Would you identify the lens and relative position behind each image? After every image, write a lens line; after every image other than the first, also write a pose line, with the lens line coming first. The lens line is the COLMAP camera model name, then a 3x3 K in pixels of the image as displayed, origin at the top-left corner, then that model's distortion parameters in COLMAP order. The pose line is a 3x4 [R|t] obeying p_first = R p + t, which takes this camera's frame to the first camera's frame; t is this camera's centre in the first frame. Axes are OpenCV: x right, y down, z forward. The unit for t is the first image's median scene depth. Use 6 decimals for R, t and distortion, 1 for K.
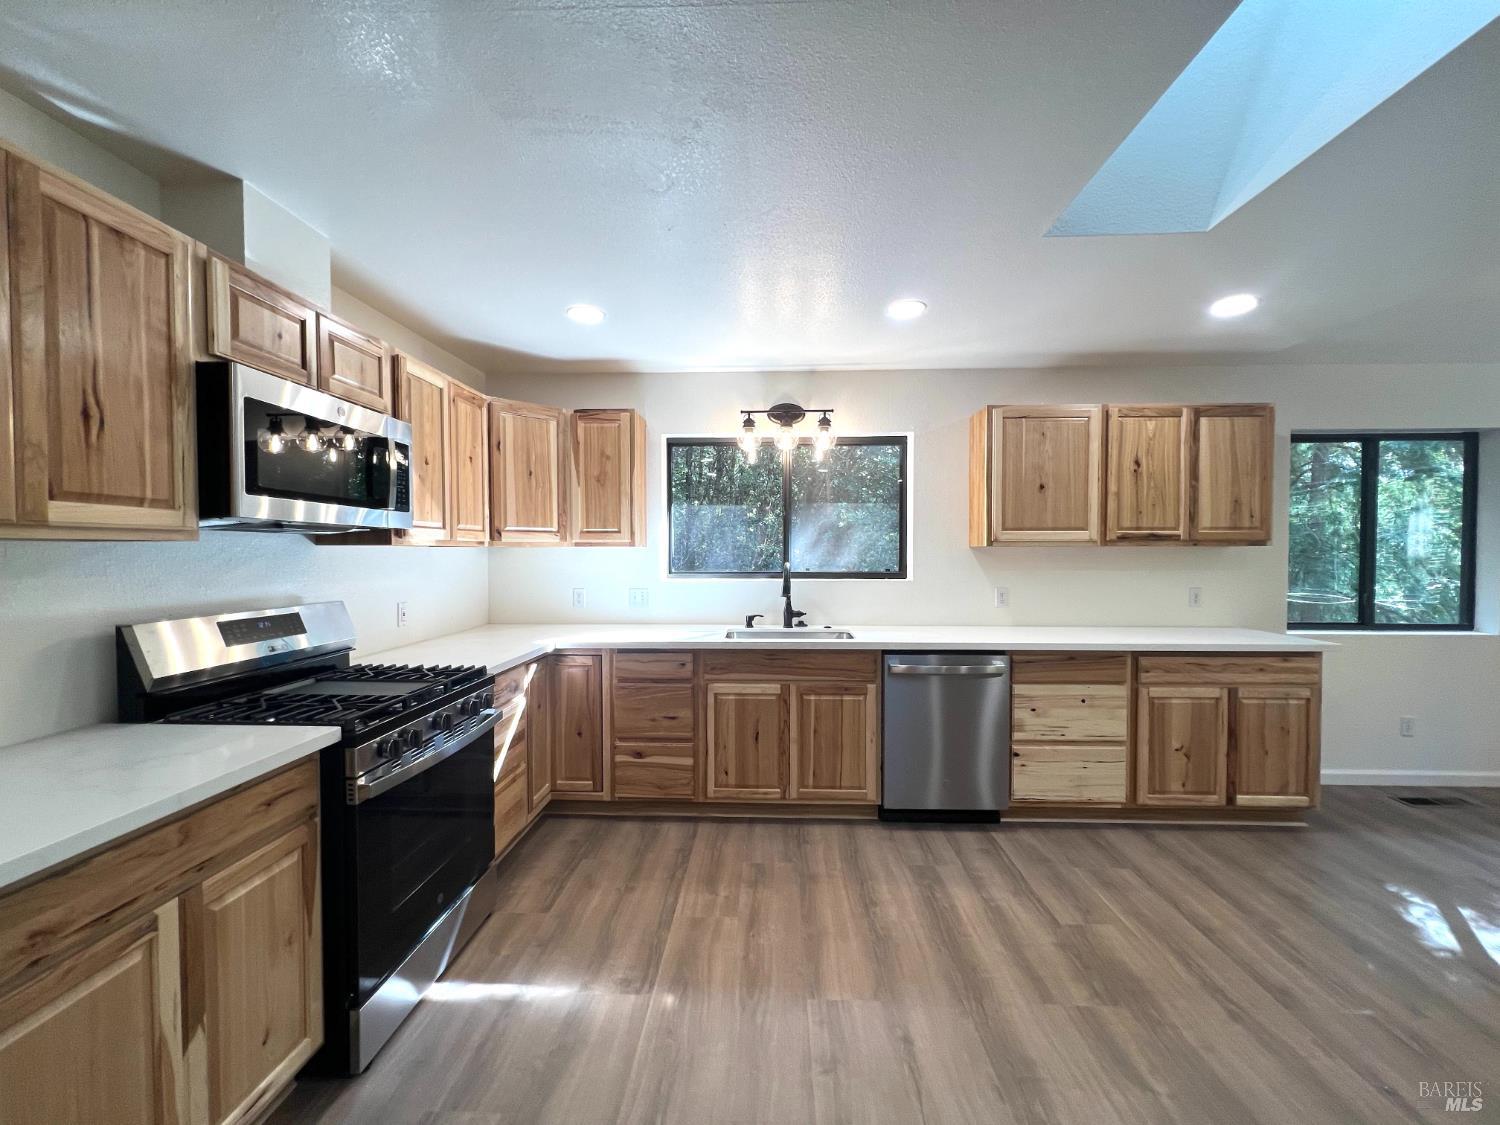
lens RADIAL K [[601.0, 0, 751.7], [0, 601.0, 567.0], [0, 0, 1]] dist [-0.003926, 0.000736]
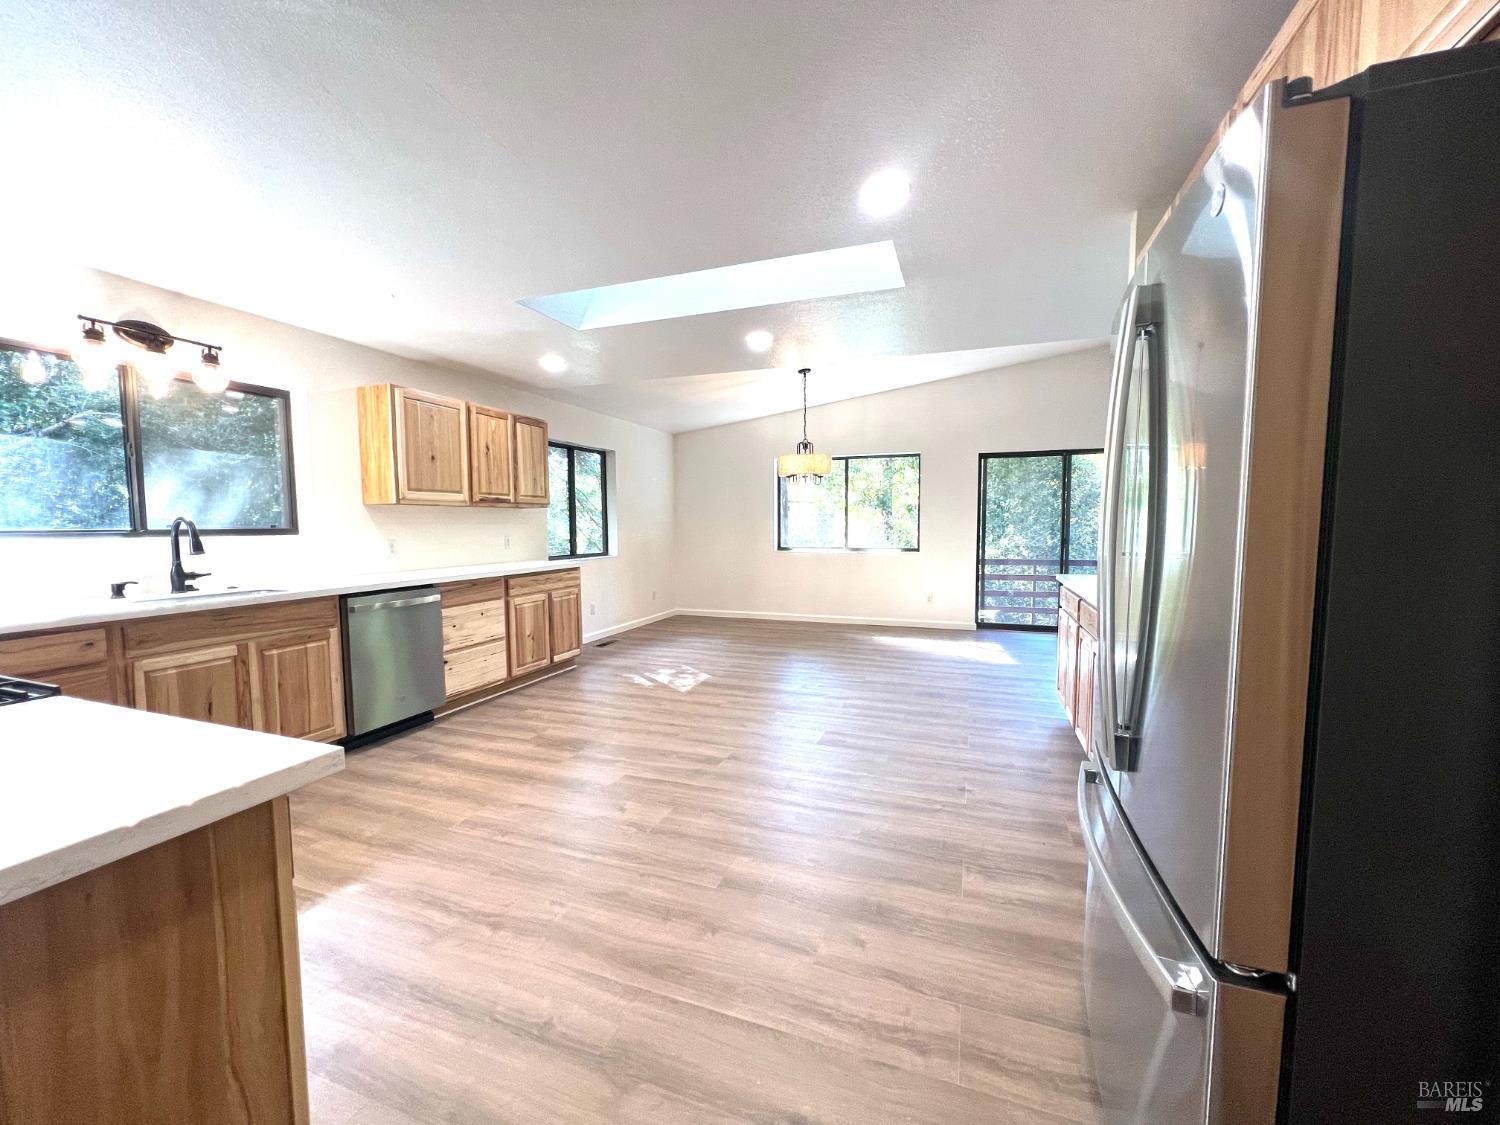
lens RADIAL K [[601.0, 0, 755.8], [0, 601.0, 564.1], [0, 0, 1]] dist [-0.003926, 0.000736]
pose [[0.303931, -0.066371, 0.950379, -0.591569], [0.028649, 0.997756, 0.060518, 0.038457], [-0.952263, 0.008835, 0.305150, -0.049602]]
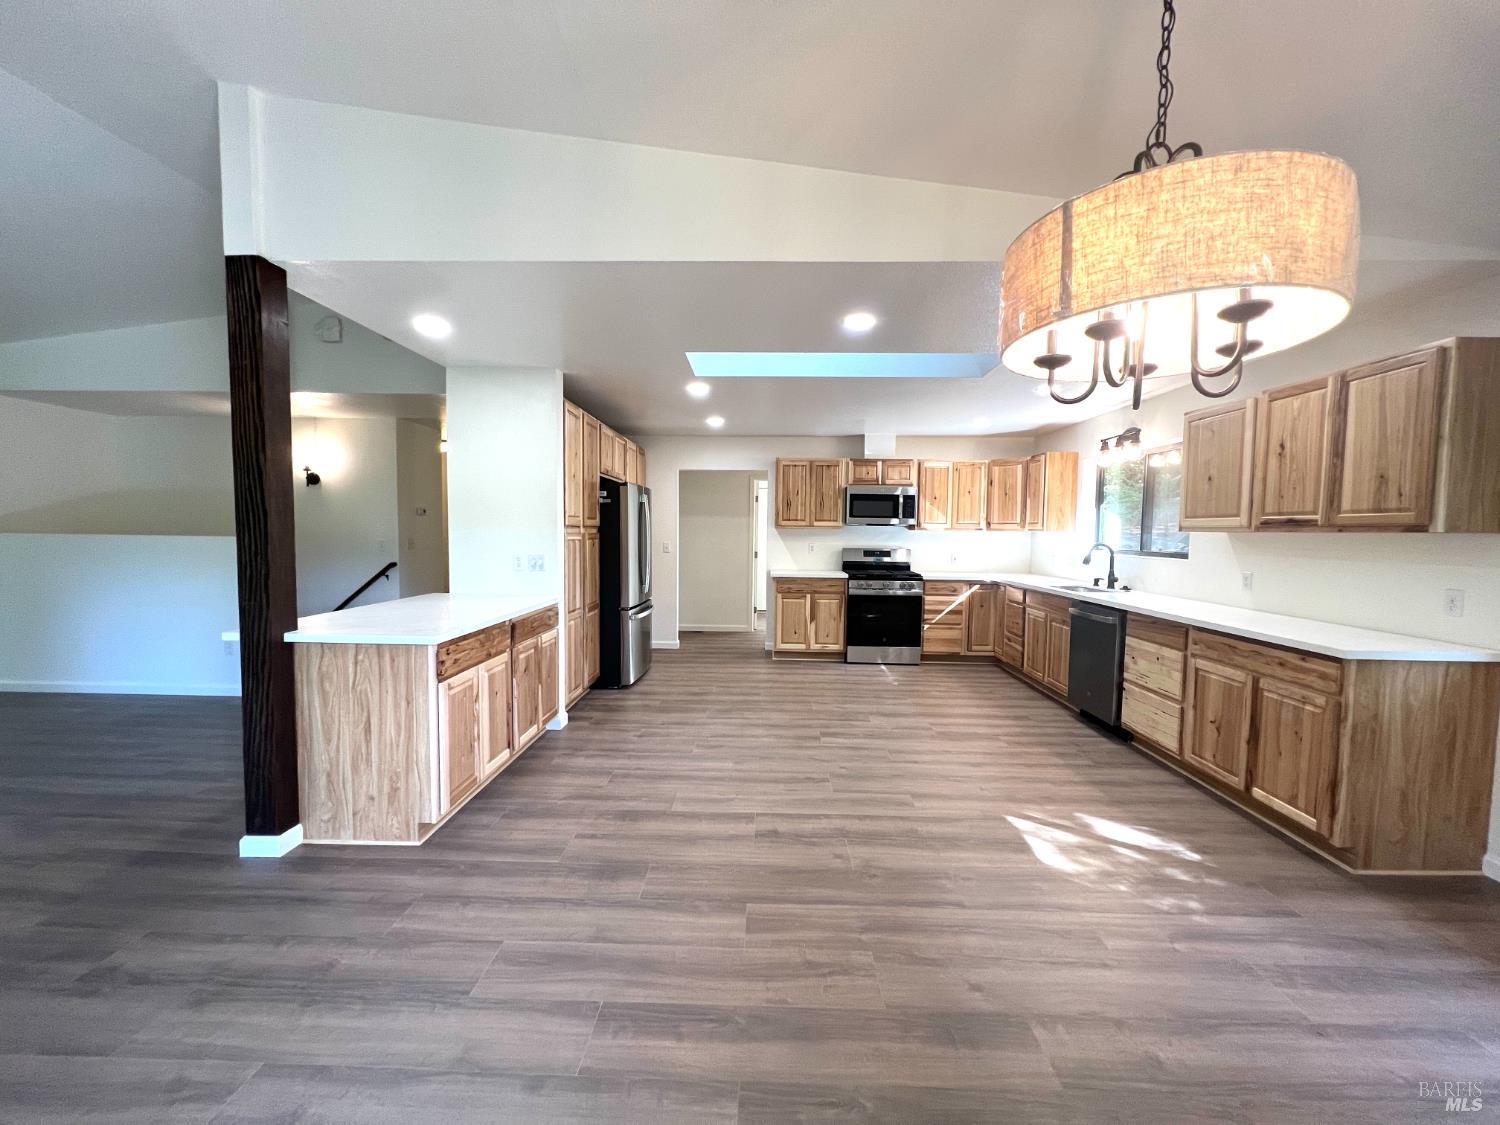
lens RADIAL K [[601.0, 0, 753.4], [0, 601.0, 564.8], [0, 0, 1]] dist [-0.003926, 0.000736]
pose [[0.012823, 0.058871, -0.998183, 1.746444], [-0.038110, 0.997569, 0.058345, -0.006624], [0.999191, 0.037293, 0.015036, 0.154116]]
